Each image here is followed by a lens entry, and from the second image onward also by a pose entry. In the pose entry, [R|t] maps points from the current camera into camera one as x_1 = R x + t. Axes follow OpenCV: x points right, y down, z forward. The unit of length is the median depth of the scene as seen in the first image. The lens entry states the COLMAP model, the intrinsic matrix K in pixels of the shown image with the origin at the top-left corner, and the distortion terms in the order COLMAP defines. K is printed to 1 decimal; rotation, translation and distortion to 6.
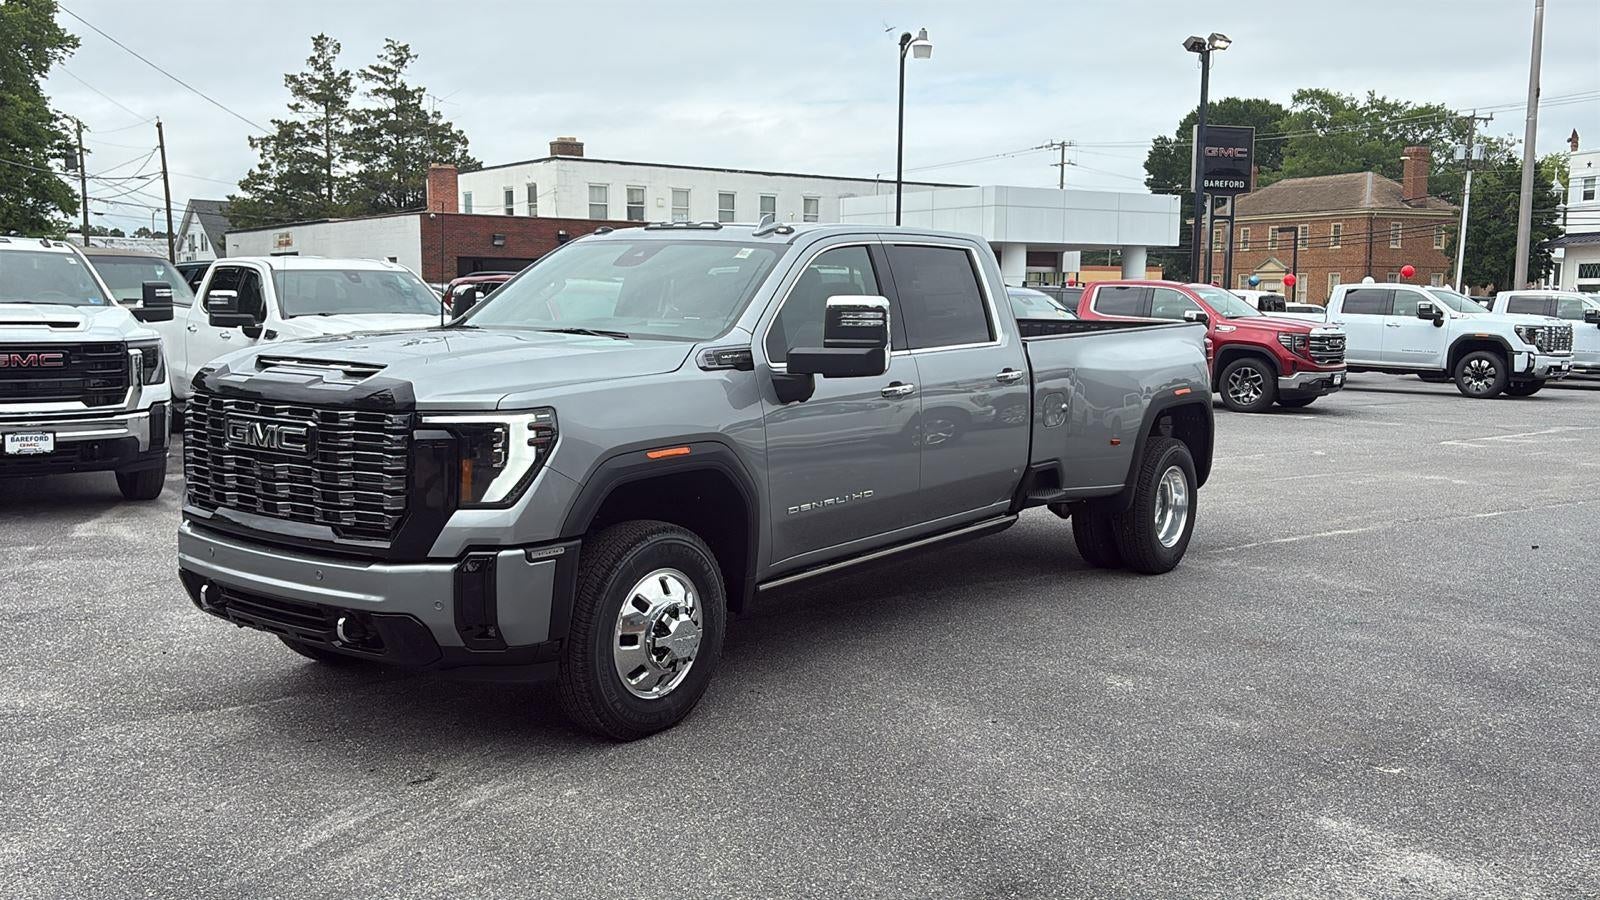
lens RADIAL K [[1472.5, 0, 802.1], [0, 1472.5, 440.3], [0, 0, 1]] dist [0.030446, 0.000000]
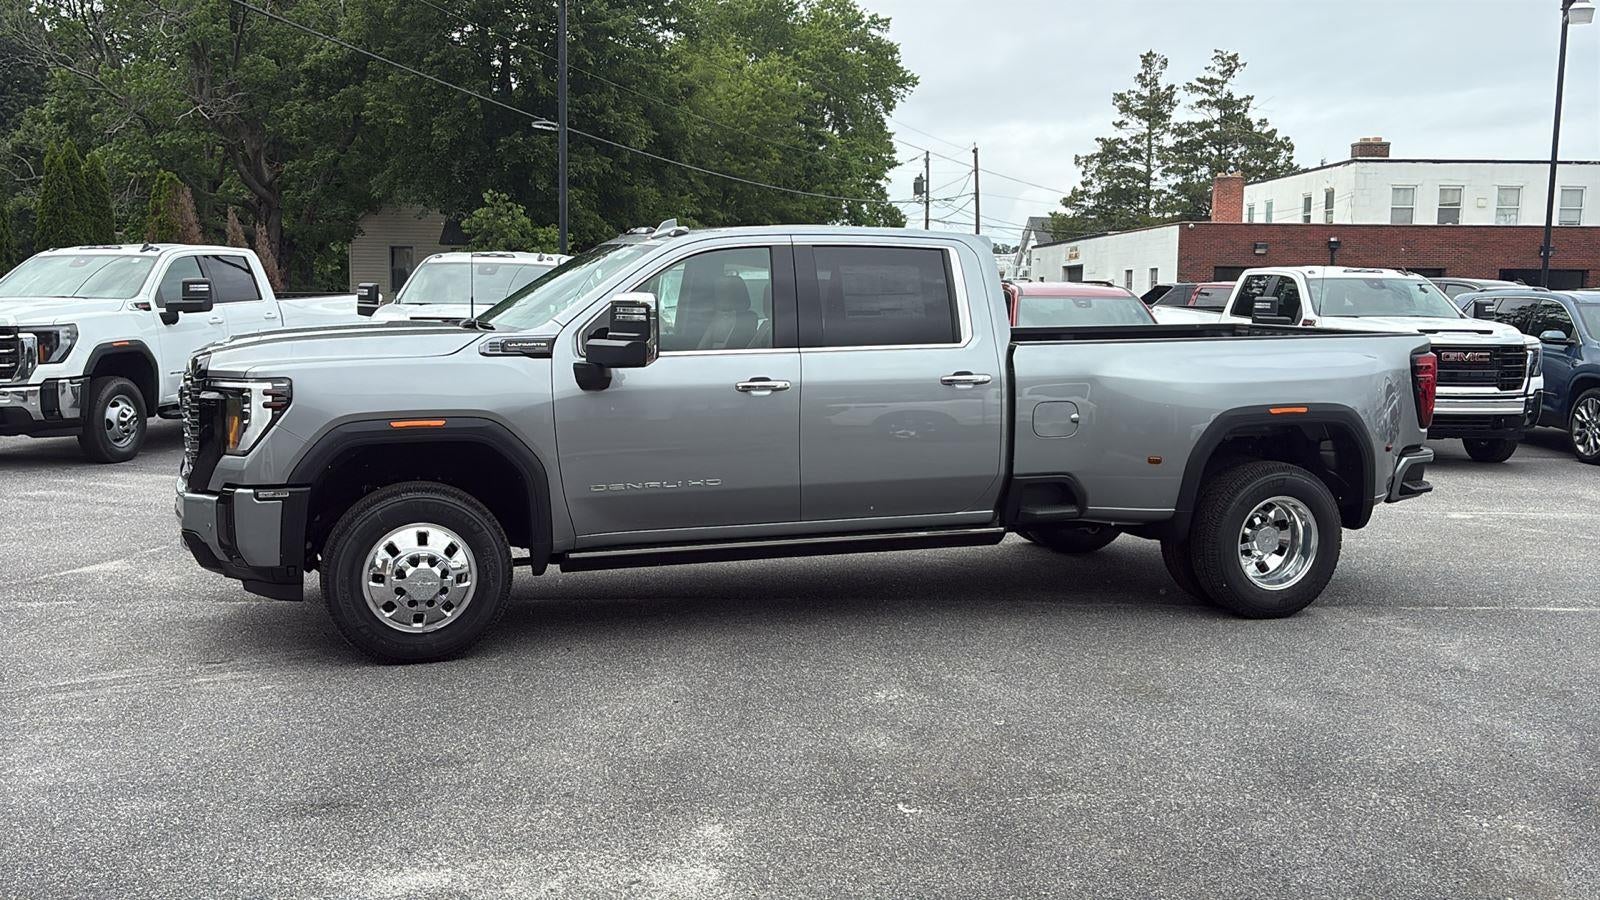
lens RADIAL K [[1472.5, 0, 760.2], [0, 1472.5, 442.4], [0, 0, 1]] dist [0.030446, 0.000000]
pose [[0.820291, 0.060152, -0.568775, 0.368007], [-0.064047, 0.997860, 0.013162, -0.004450], [0.568349, 0.025632, 0.822388, 0.085089]]
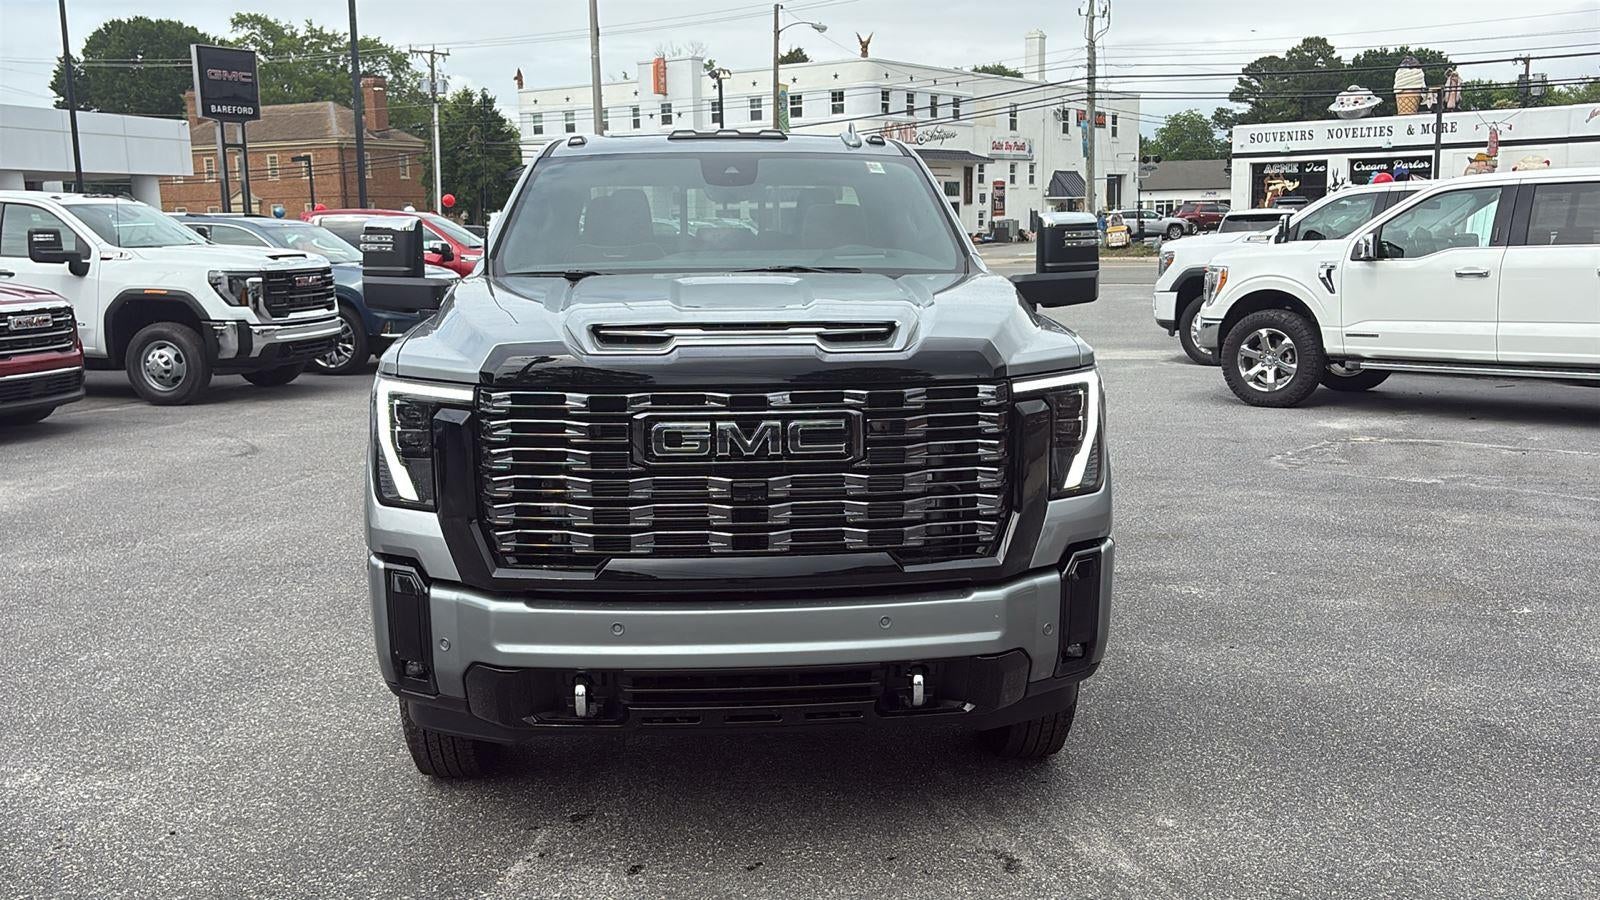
lens RADIAL K [[1472.5, 0, 794.1], [0, 1472.5, 445.7], [0, 0, 1]] dist [0.030446, 0.000000]
pose [[0.765792, -0.120982, 0.631606, -0.338908], [0.089928, 0.992641, 0.081104, -0.023051], [-0.636769, -0.005310, 0.771036, 0.207560]]
